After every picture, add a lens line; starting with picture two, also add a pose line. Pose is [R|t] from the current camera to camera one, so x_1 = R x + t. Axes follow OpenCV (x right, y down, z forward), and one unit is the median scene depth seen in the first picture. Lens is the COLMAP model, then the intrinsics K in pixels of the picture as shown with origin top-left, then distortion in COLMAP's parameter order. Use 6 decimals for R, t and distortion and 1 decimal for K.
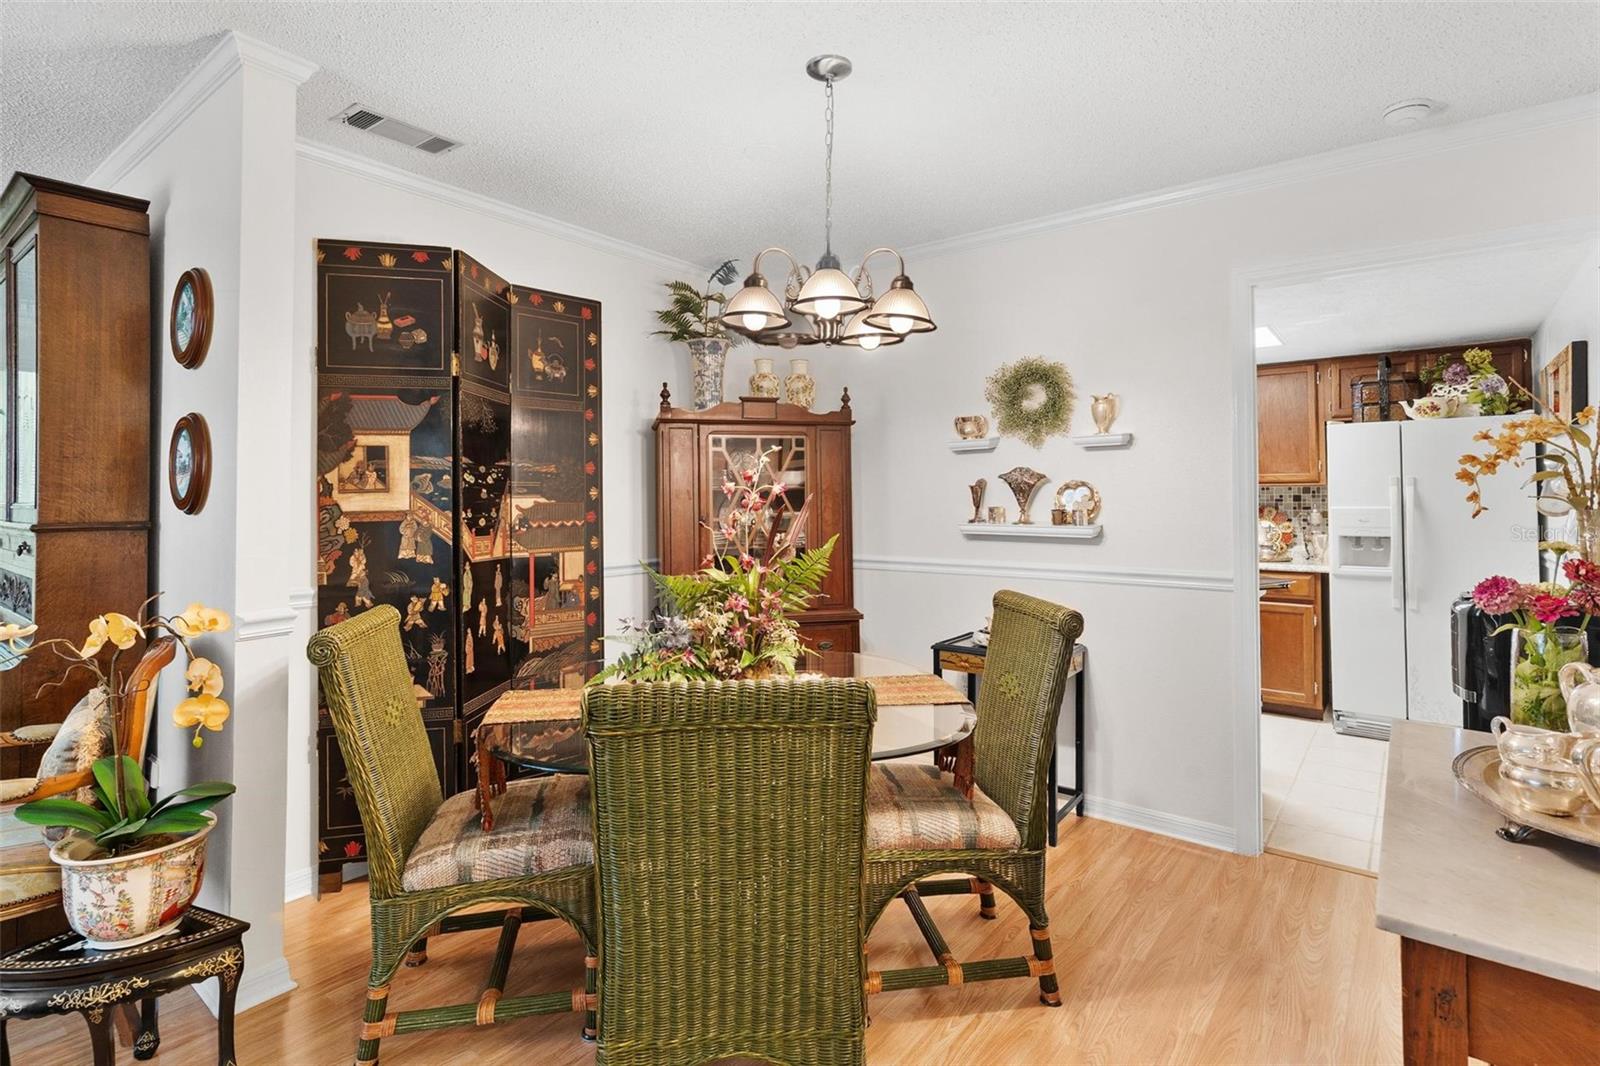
lens RADIAL K [[791.2, 0, 813.5], [0, 791.2, 489.7], [0, 0, 1]] dist [0.000513, -0.000779]
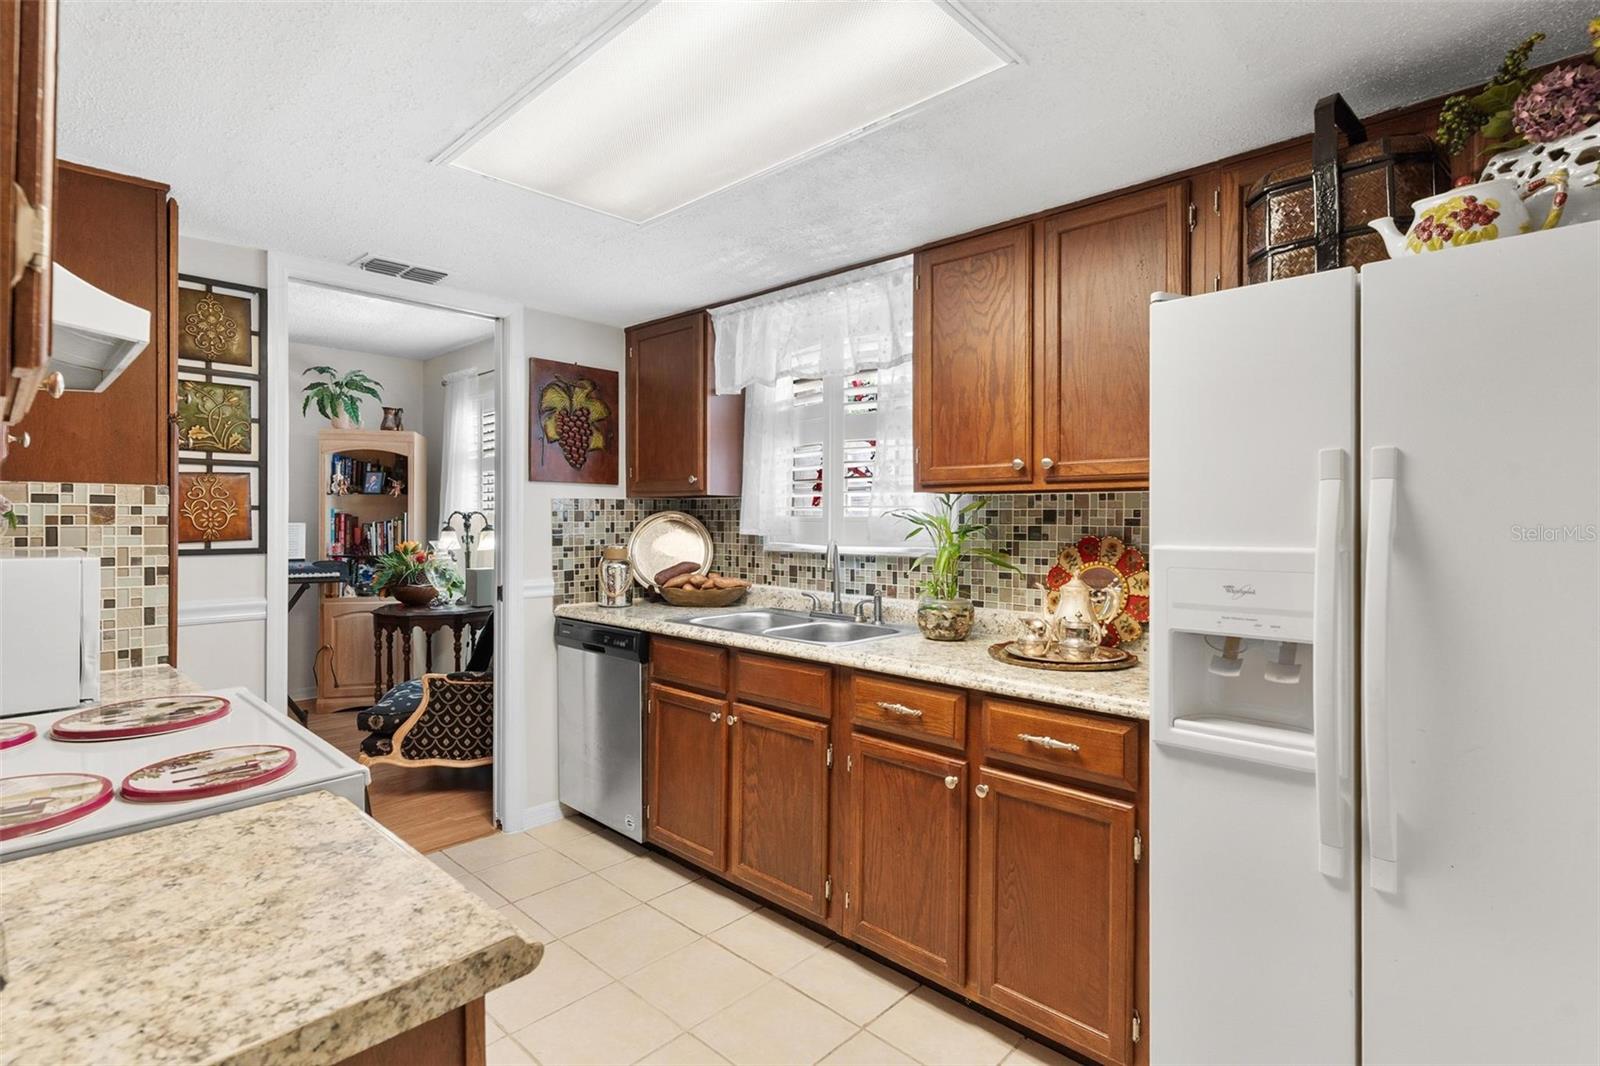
lens RADIAL K [[791.2, 0, 796.7], [0, 791.2, 523.1], [0, 0, 1]] dist [0.000513, -0.000779]
pose [[0.994277, 0.003866, -0.106760, 0.554354], [-0.001759, 0.999802, 0.019827, 0.006529], [0.106815, -0.019526, 0.994087, 0.665306]]
